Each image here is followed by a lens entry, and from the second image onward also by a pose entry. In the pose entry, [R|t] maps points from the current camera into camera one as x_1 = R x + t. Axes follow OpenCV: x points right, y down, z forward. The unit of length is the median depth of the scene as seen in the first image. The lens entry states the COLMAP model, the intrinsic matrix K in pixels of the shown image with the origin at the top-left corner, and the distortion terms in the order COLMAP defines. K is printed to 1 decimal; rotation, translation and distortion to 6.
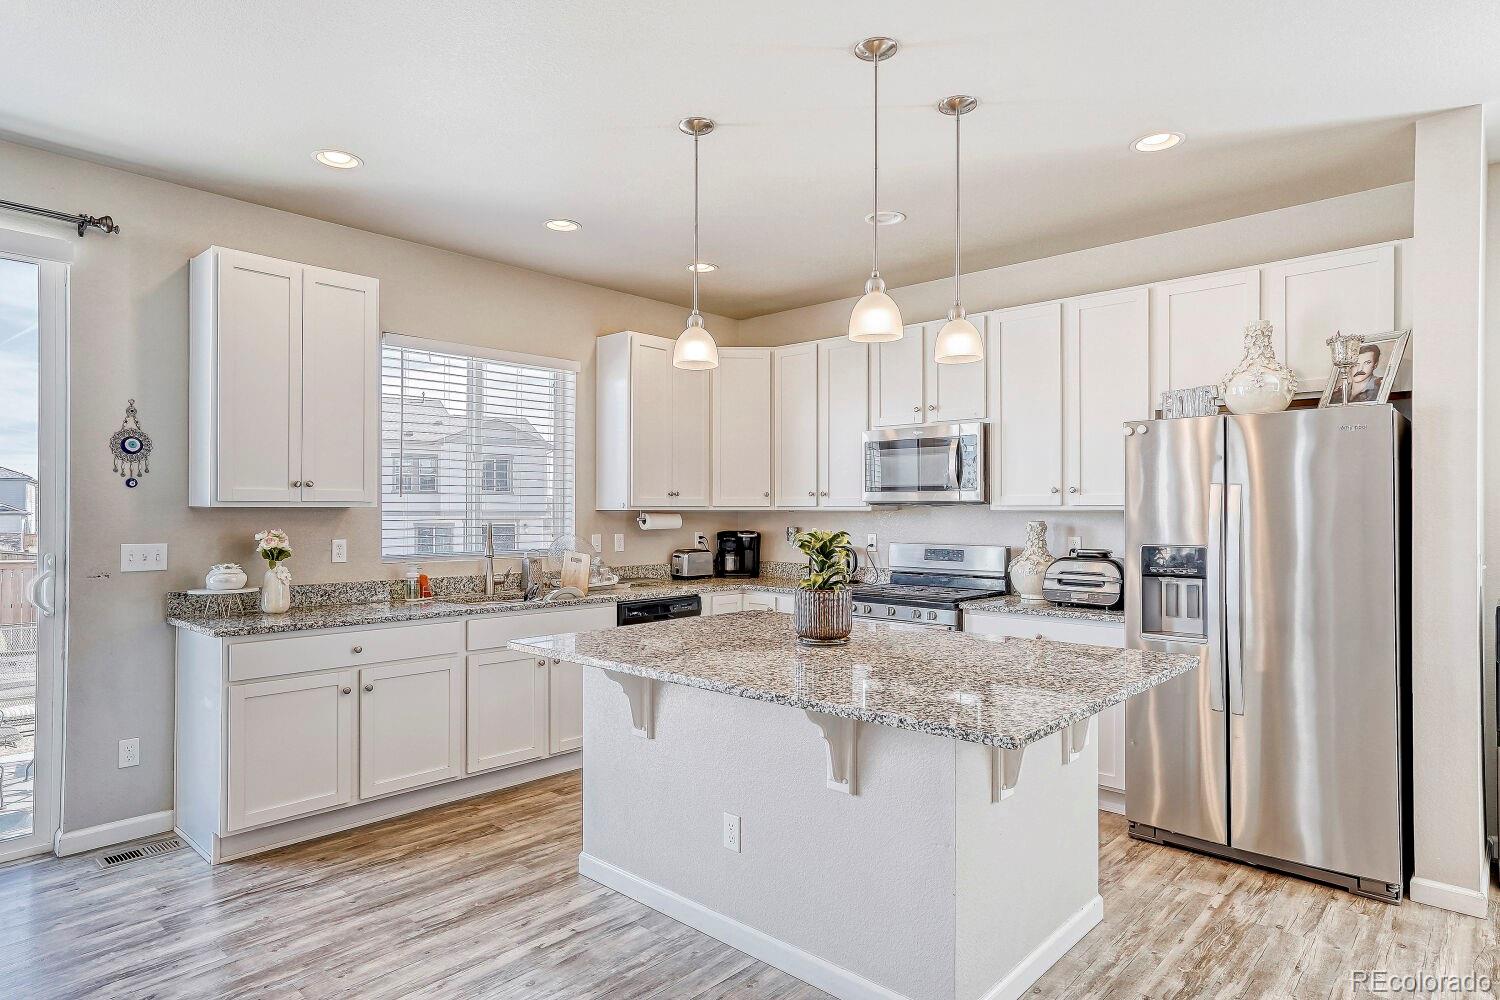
lens RADIAL K [[855.2, 0, 726.6], [0, 855.2, 505.0], [0, 0, 1]] dist [0.003930, 0.001110]
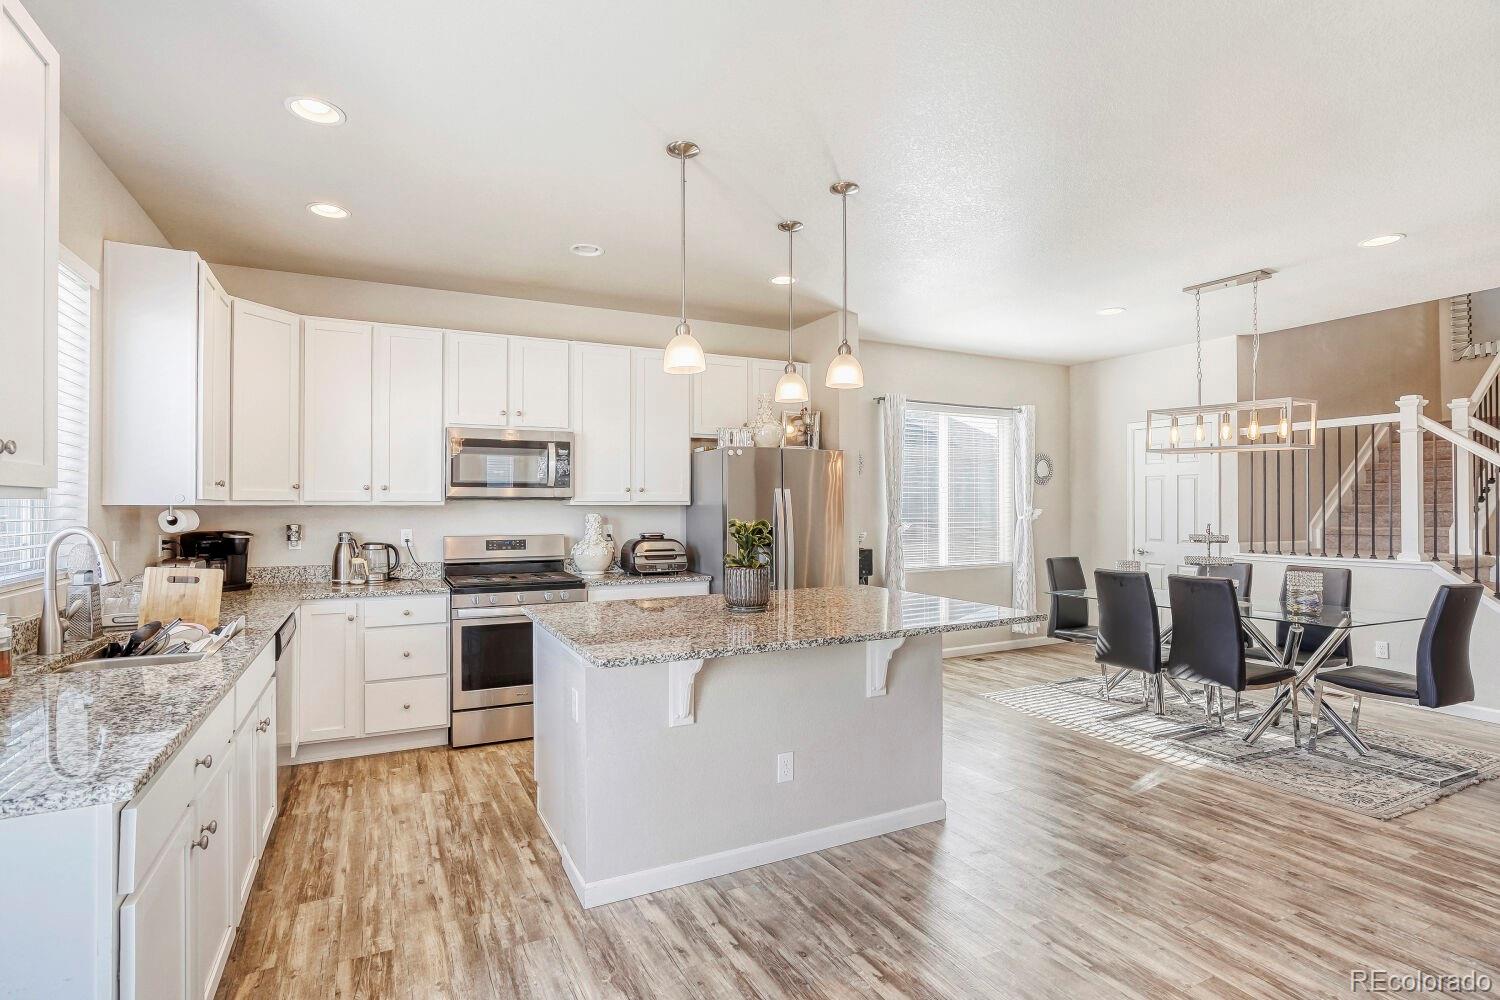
lens RADIAL K [[743.2, 0, 756.7], [0, 743.2, 500.8], [0, 0, 1]] dist [-0.040123, 0.026256]
pose [[0.332232, 0.001034, 0.943197, -0.679408], [-0.005296, 0.999986, 0.000769, -0.001726], [-0.943183, -0.005250, 0.332233, 0.462714]]
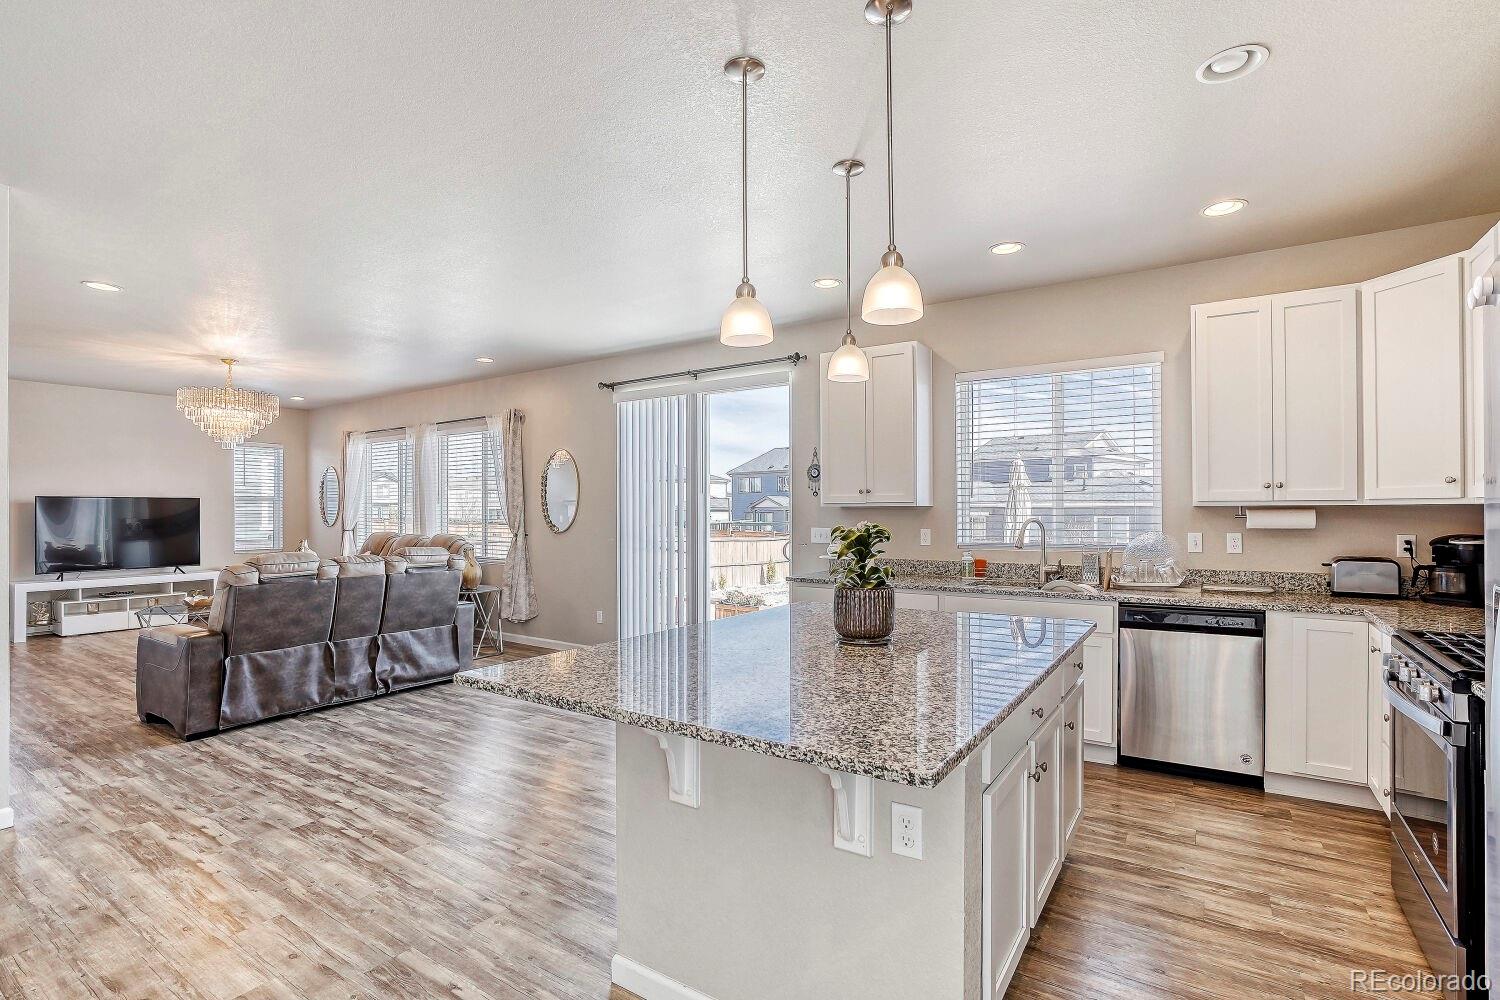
lens RADIAL K [[702.8, 0, 768.1], [0, 702.8, 500.4], [0, 0, 1]] dist [-0.026799, 0.000650]
pose [[0.183784, -0.018390, -0.982795, 0.652963], [0.009090, 0.999814, -0.017009, 0.011046], [0.982925, -0.005807, 0.183917, 0.552718]]
